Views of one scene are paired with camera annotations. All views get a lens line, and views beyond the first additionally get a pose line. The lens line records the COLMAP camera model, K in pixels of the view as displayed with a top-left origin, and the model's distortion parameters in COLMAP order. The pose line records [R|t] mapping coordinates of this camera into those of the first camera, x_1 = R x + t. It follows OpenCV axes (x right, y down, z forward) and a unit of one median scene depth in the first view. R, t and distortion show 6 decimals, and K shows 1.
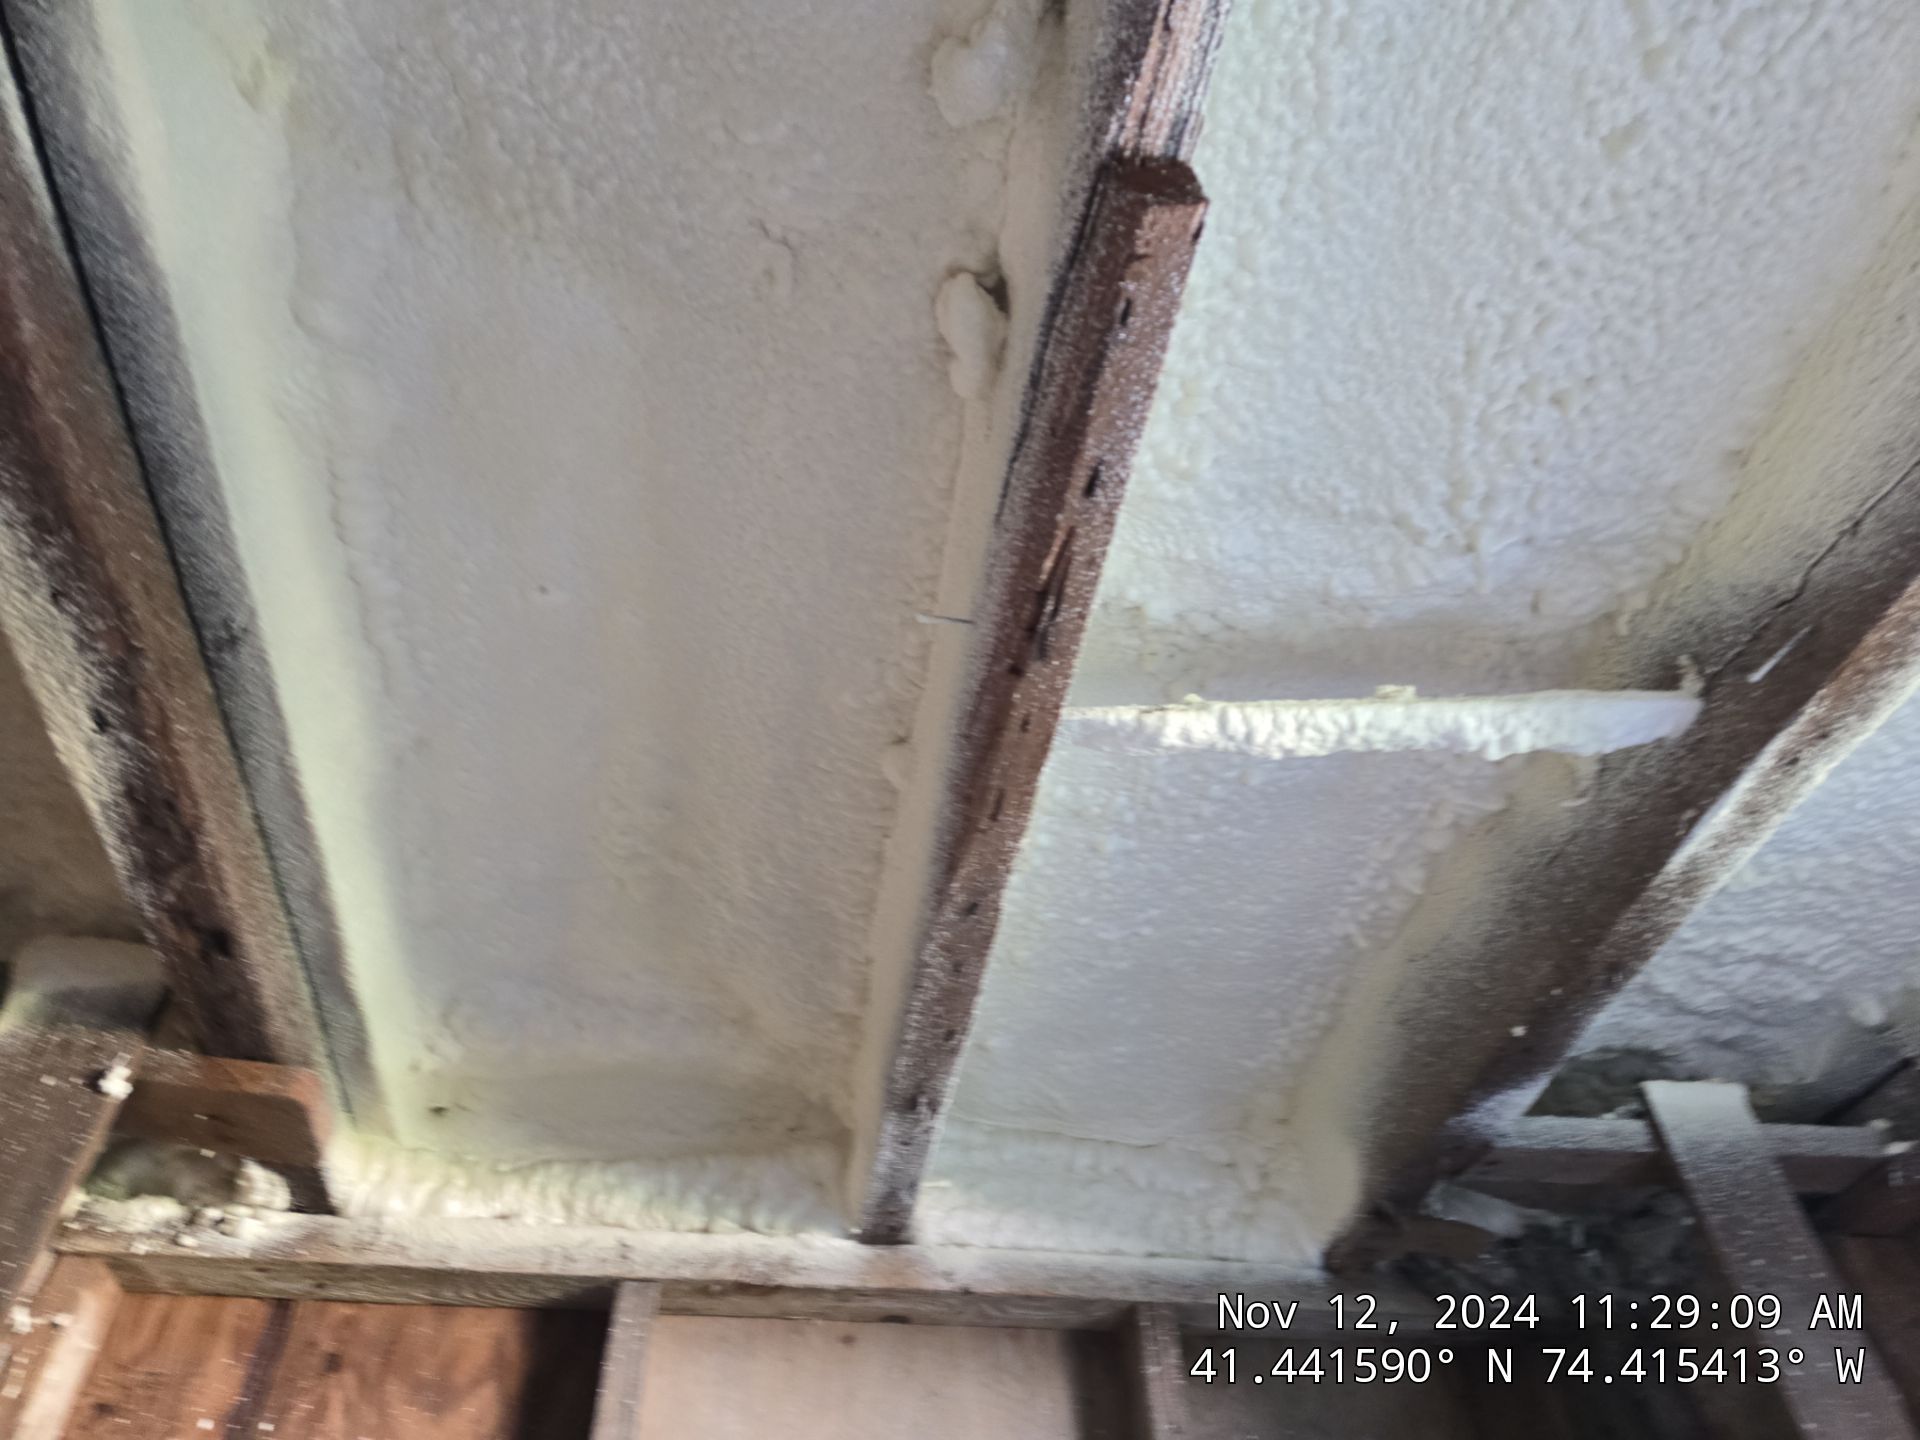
lens RADIAL K [[1283.4, 0, 960.0], [0, 1283.4, 720.0], [0, 0, 1]] dist [0.051374, -0.048230]
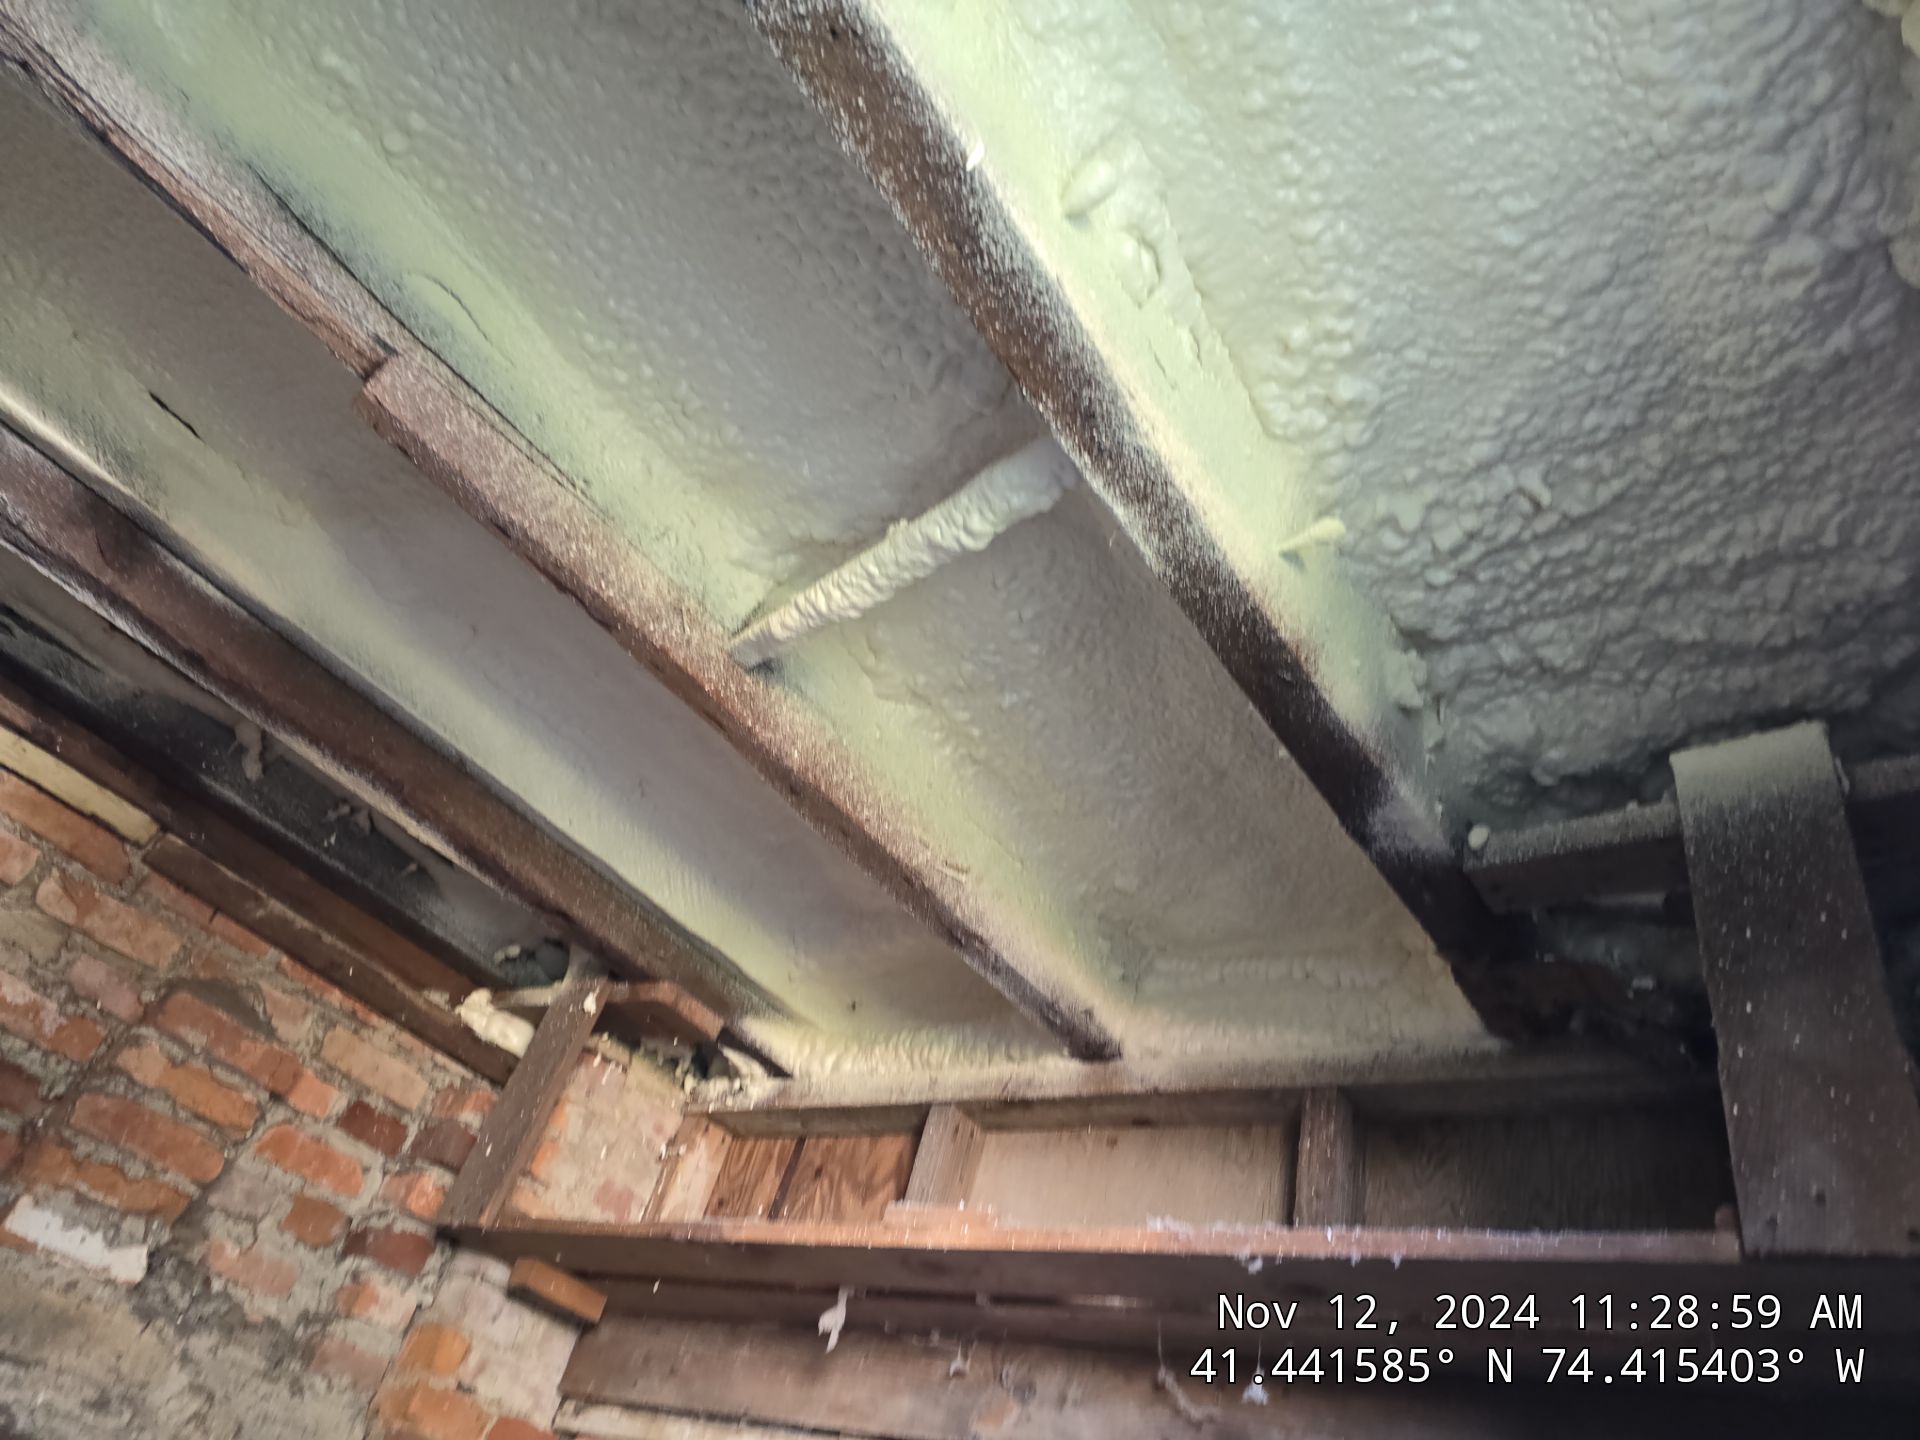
lens RADIAL K [[1295.3, 0, 989.6], [0, 1295.3, 721.4], [0, 0, 1]] dist [0.069953, -0.039428]
pose [[0.654619, -0.302735, -0.692694, 0.905772], [0.306905, 0.943829, -0.122457, 0.249143], [0.690857, -0.132429, 0.710759, 0.117224]]
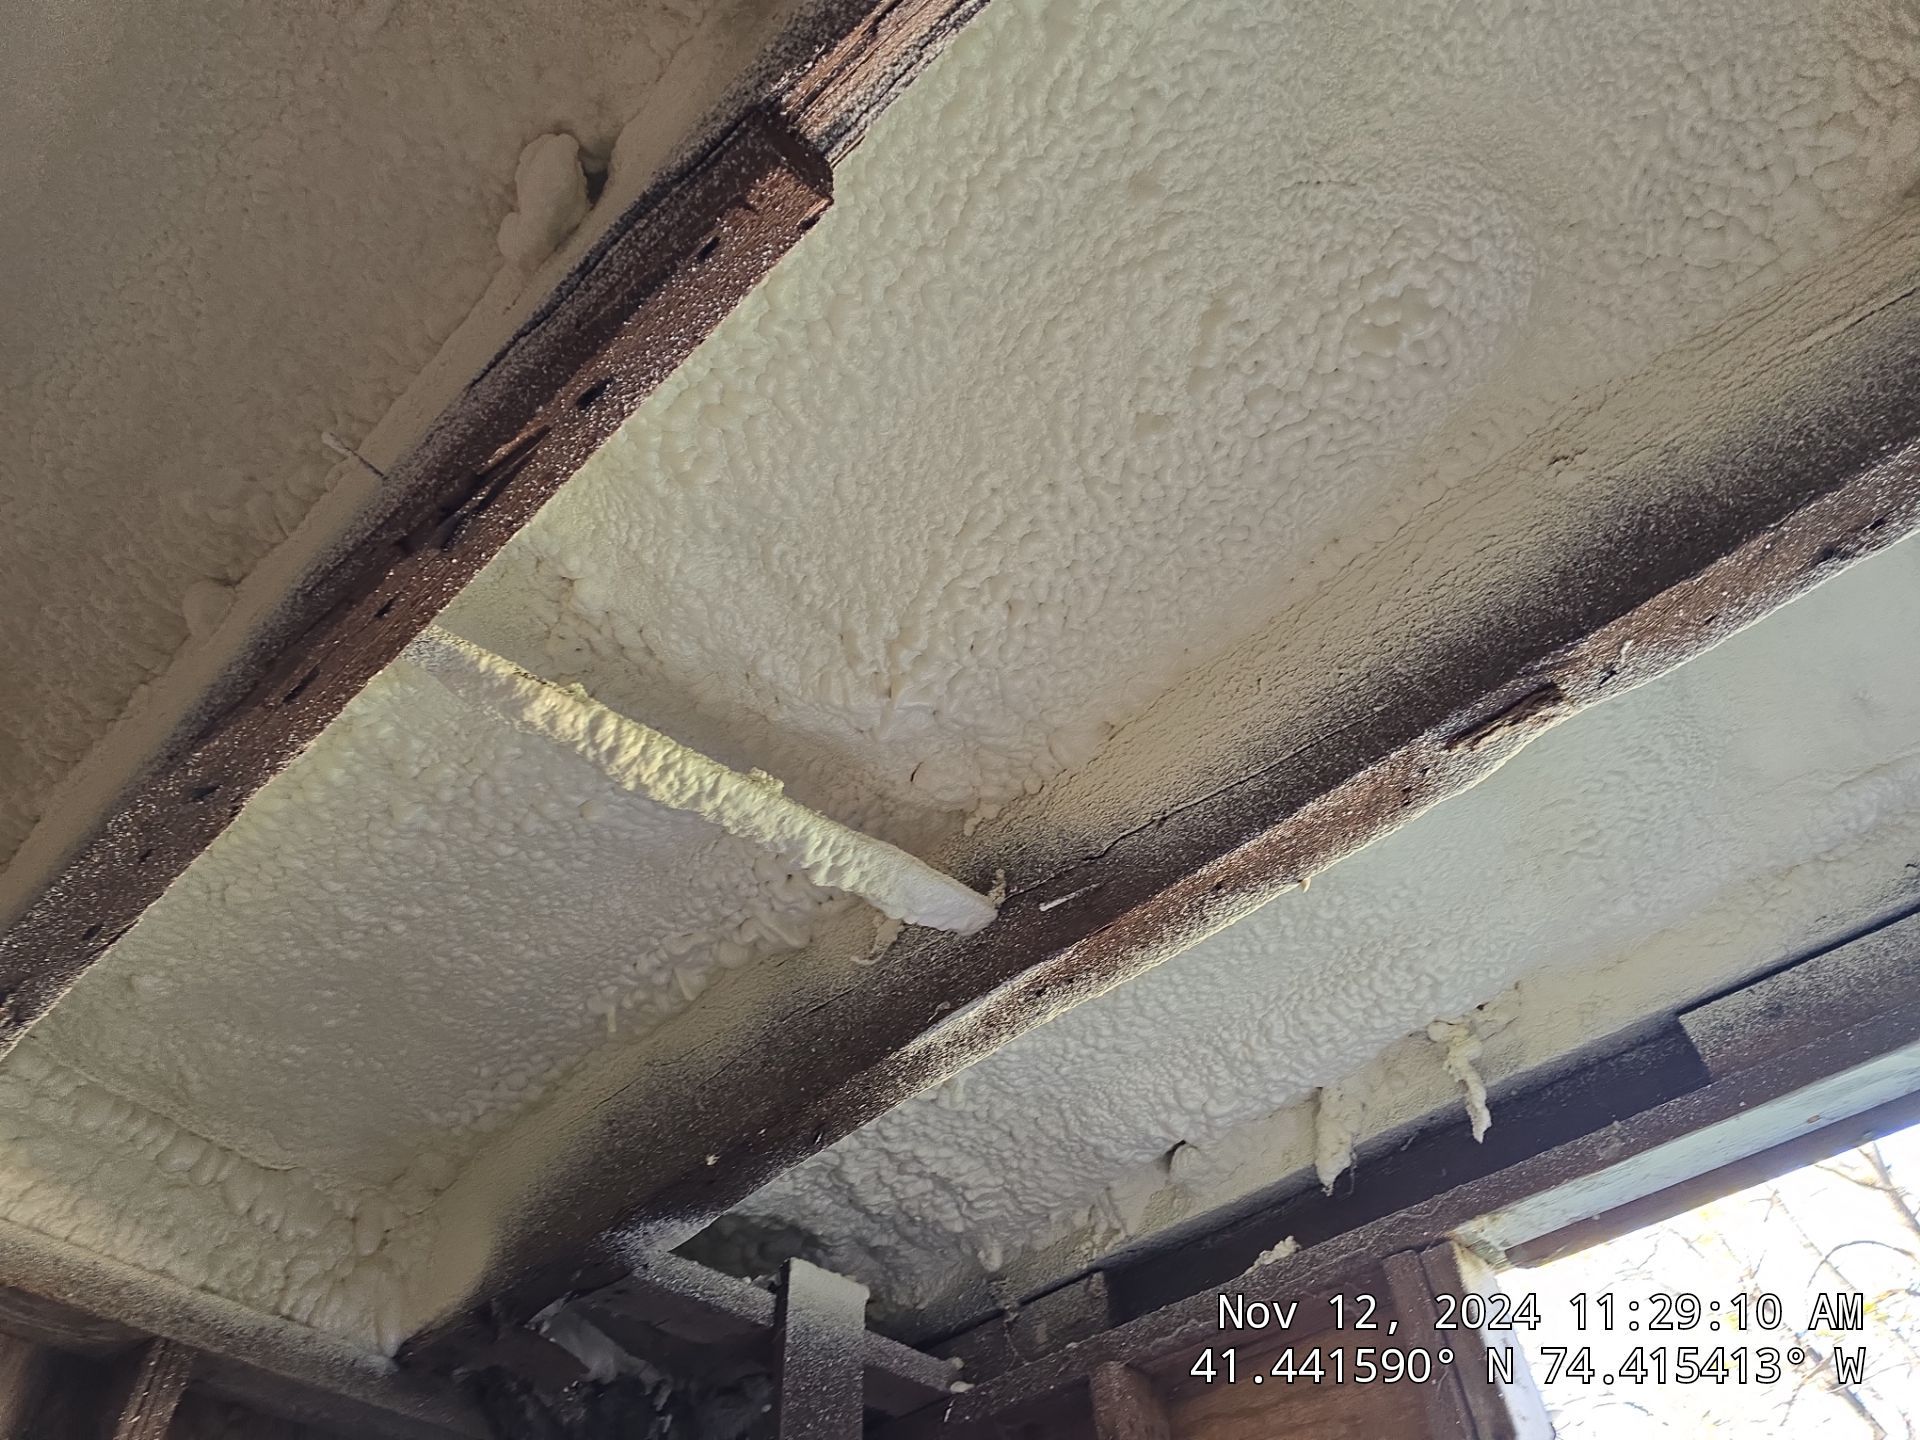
lens RADIAL K [[1302.6, 0, 972.4], [0, 1302.6, 710.6], [0, 0, 1]] dist [0.076298, -0.072192]
pose [[0.788850, 0.463515, 0.403571, 0.021423], [-0.423564, 0.885829, -0.189476, 0.038236], [-0.445320, -0.021470, 0.895114, 0.017911]]
